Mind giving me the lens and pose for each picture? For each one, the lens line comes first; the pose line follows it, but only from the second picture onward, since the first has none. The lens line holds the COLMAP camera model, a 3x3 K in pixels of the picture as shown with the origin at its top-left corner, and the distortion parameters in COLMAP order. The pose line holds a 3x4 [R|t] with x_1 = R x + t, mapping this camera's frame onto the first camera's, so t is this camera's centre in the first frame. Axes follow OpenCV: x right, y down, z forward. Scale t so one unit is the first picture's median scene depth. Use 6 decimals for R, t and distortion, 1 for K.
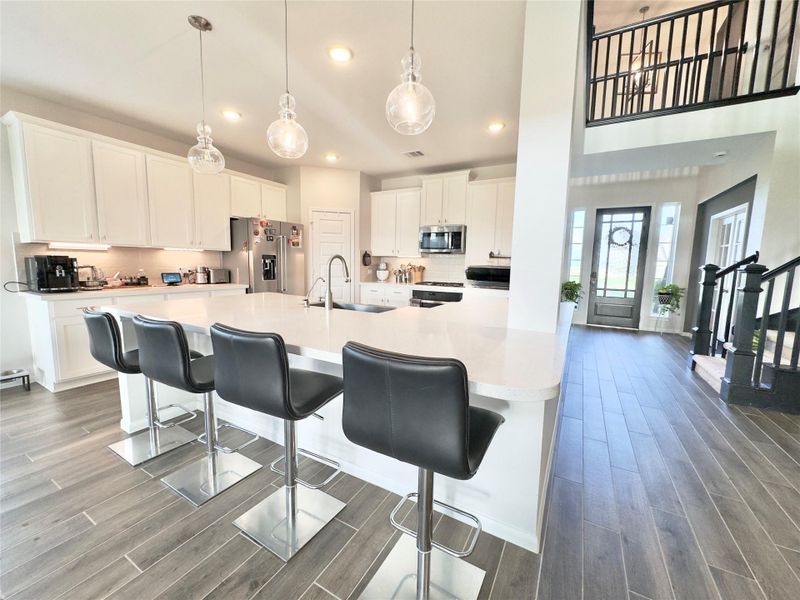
lens RADIAL K [[321.9, 0, 400.0], [0, 321.9, 300.0], [0, 0, 1]] dist [-0.001670, -0.000159]
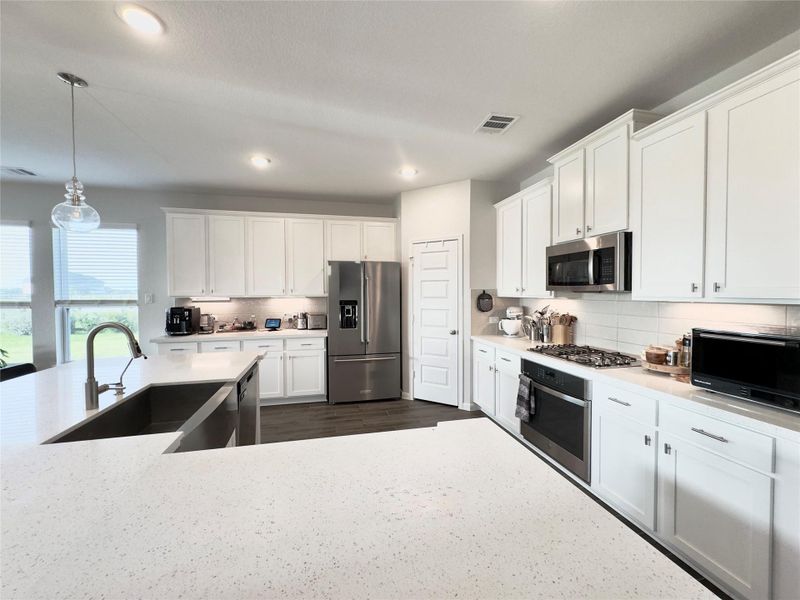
lens RADIAL K [[321.9, 0, 400.0], [0, 321.9, 300.0], [0, 0, 1]] dist [-0.001670, -0.000159]
pose [[0.670477, -0.003709, -0.741921, 0.351597], [-0.065493, 0.995788, -0.064165, -0.095195], [0.739034, 0.091612, 0.667410, 0.520208]]
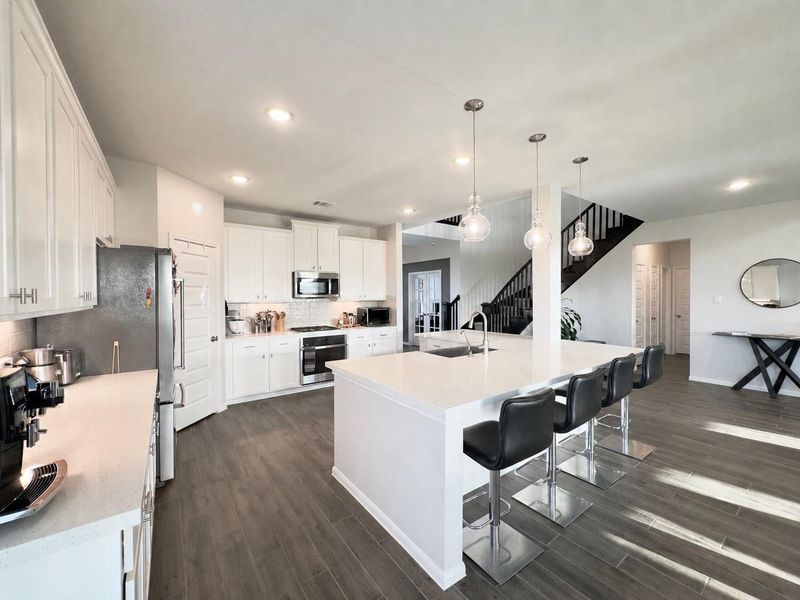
lens RADIAL K [[321.9, 0, 400.0], [0, 321.9, 300.0], [0, 0, 1]] dist [-0.001670, -0.000159]
pose [[0.422929, -0.032176, 0.905591, -0.785009], [0.115953, 0.993076, -0.018867, -0.103136], [-0.898714, 0.112985, 0.423731, 0.381101]]
